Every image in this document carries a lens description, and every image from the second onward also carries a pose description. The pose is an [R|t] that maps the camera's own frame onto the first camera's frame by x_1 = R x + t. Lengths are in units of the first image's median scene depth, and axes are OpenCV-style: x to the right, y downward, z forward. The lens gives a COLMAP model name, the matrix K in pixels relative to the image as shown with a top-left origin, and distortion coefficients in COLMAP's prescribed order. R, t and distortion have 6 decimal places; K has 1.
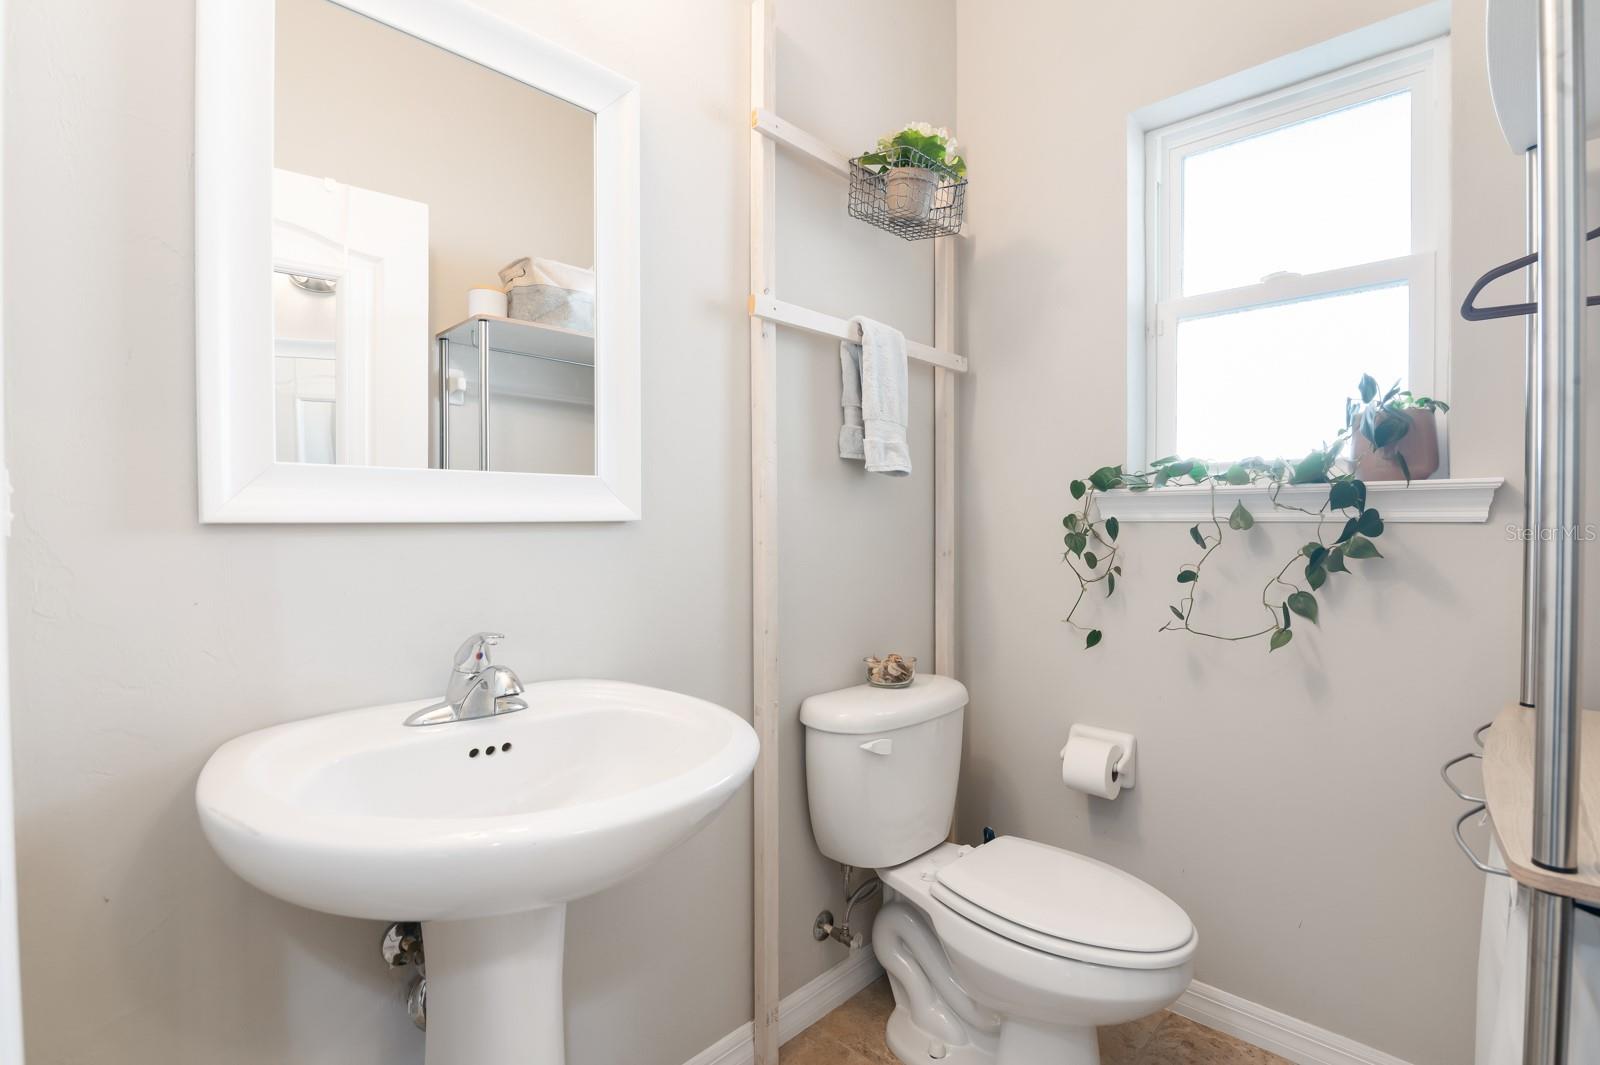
lens RADIAL K [[751.9, 0, 807.3], [0, 751.9, 522.4], [0, 0, 1]] dist [-0.018596, 0.000153]
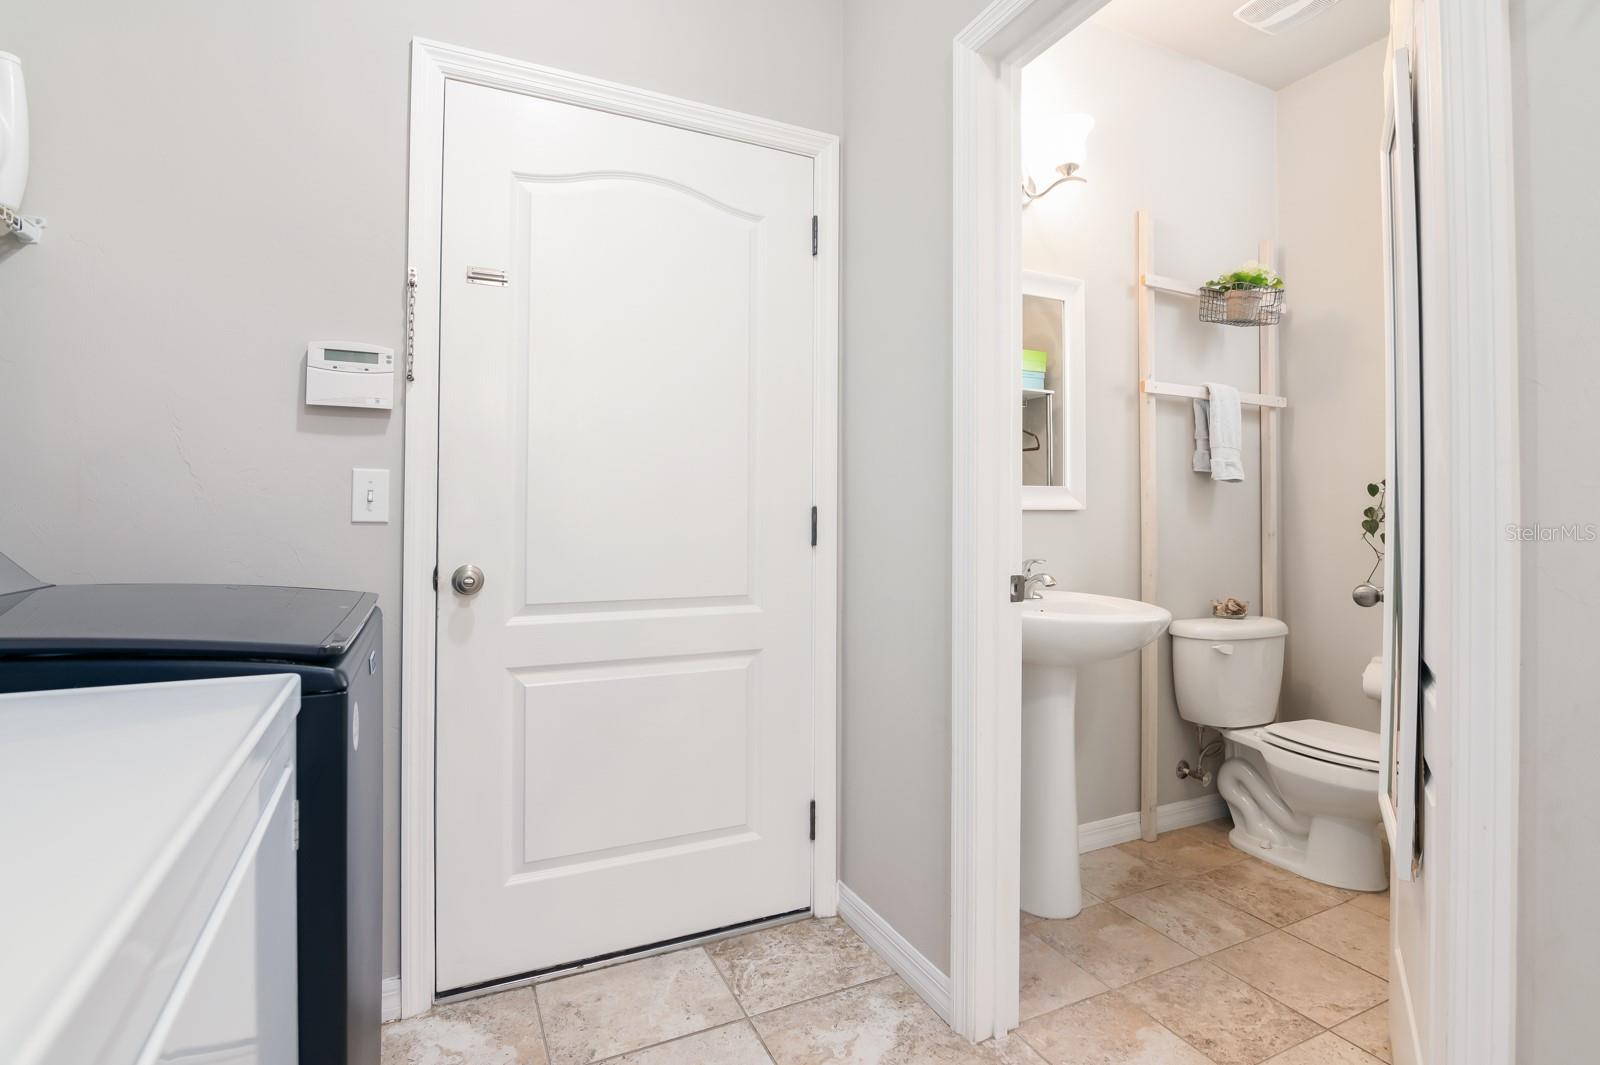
lens RADIAL K [[775.1, 0, 807.3], [0, 775.1, 504.8], [0, 0, 1]] dist [-0.015486, -0.000003]
pose [[0.934622, -0.002730, -0.355633, -0.140721], [-0.005167, 0.999761, -0.021253, 0.023183], [0.355606, 0.021701, 0.934384, -0.815653]]
